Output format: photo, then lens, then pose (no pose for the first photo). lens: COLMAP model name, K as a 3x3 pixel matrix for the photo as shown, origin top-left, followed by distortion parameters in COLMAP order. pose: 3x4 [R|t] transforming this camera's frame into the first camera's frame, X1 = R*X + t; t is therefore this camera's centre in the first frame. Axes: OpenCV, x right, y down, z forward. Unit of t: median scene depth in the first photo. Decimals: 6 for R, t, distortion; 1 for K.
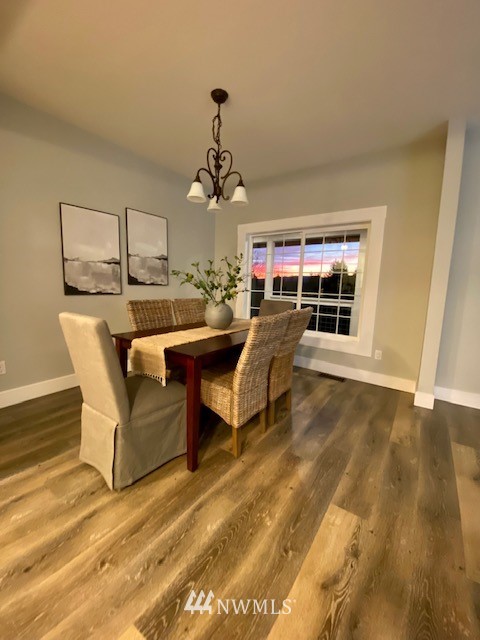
lens RADIAL K [[262.1, 0, 239.7], [0, 262.1, 319.4], [0, 0, 1]] dist [-0.016794, -0.000622]
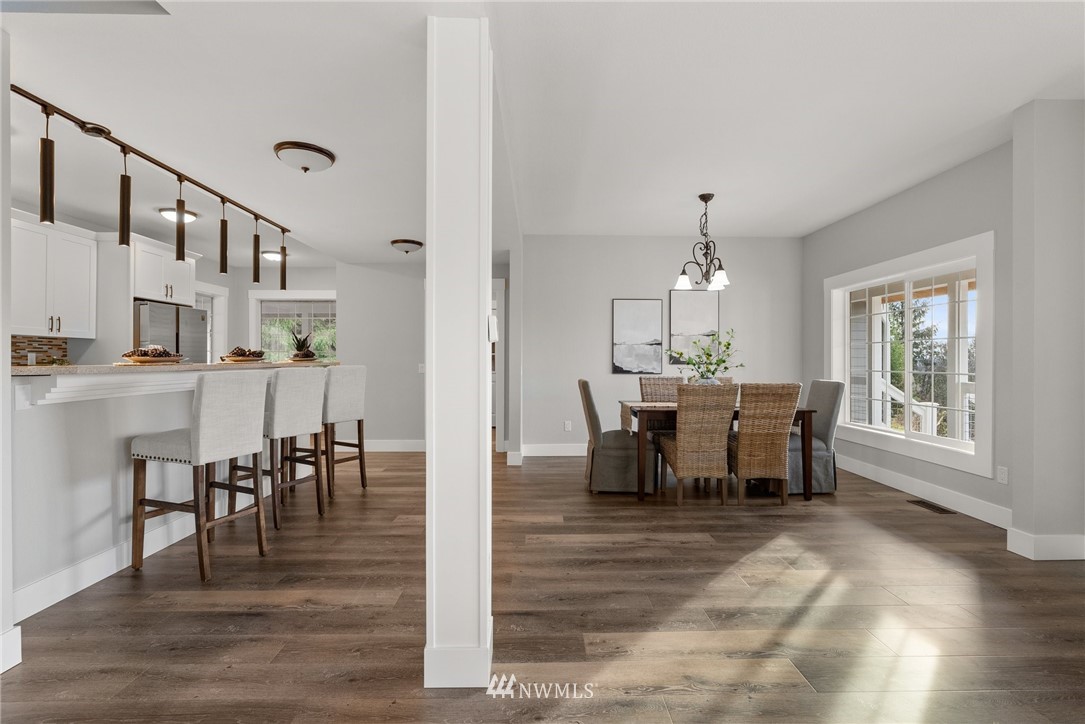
lens RADIAL K [[493.8, 0, 543.1], [0, 493.8, 361.5], [0, 0, 1]] dist [-0.000670, -0.000017]
pose [[0.599253, -0.028673, -0.800046, 0.941201], [-0.097621, 0.989283, -0.108575, 0.126867], [0.794585, 0.143165, 0.590032, -0.584896]]
